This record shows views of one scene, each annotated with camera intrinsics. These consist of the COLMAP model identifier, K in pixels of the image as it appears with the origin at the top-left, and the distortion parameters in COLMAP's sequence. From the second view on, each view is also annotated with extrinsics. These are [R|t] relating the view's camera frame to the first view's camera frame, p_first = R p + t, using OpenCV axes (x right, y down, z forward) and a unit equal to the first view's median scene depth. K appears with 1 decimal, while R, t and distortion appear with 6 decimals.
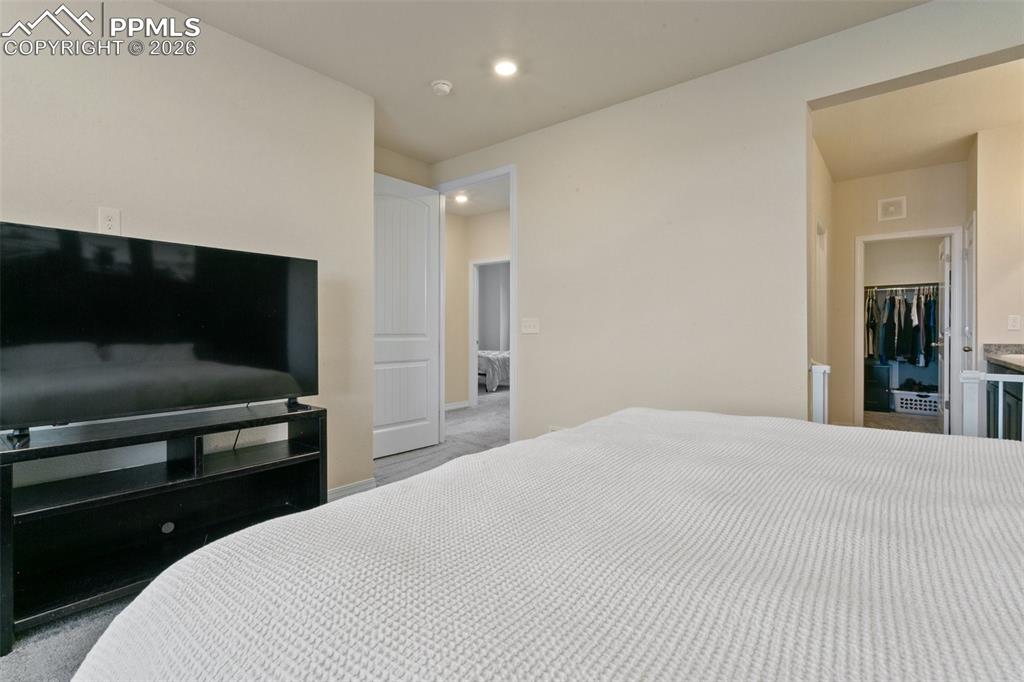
lens RADIAL K [[485.5, 0, 505.5], [0, 485.5, 334.8], [0, 0, 1]] dist [-0.004239, 0.001871]
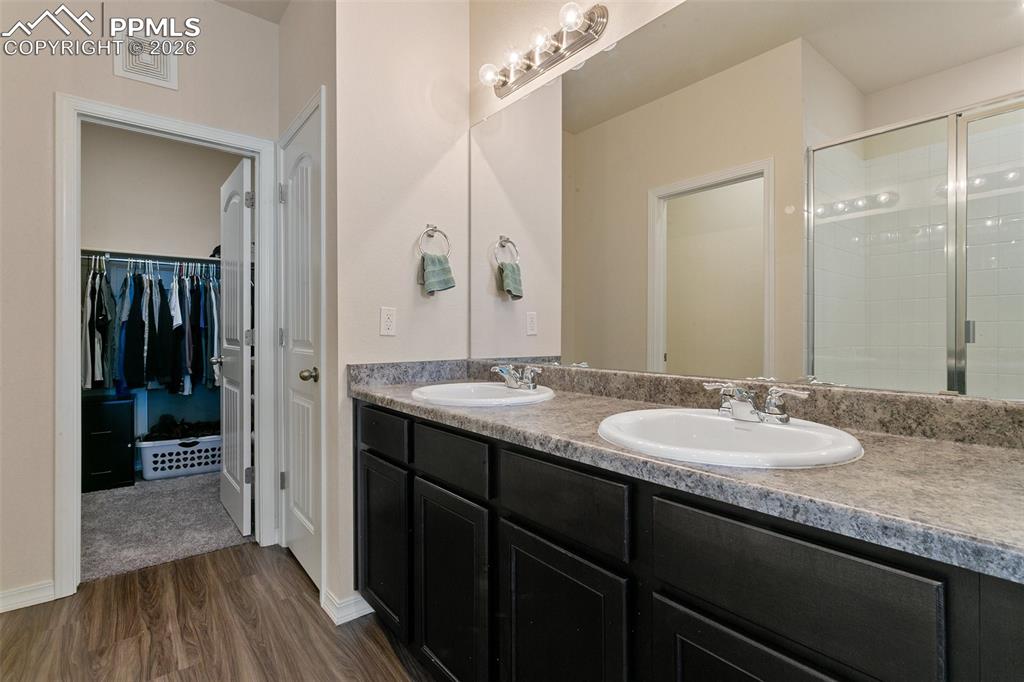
lens RADIAL K [[485.5, 0, 505.7], [0, 485.5, 337.3], [0, 0, 1]] dist [-0.004239, 0.001871]
pose [[0.222909, -0.001615, 0.974838, 0.358538], [0.003585, 0.999993, 0.000837, -0.004889], [-0.974833, 0.003308, 0.222913, 0.475643]]
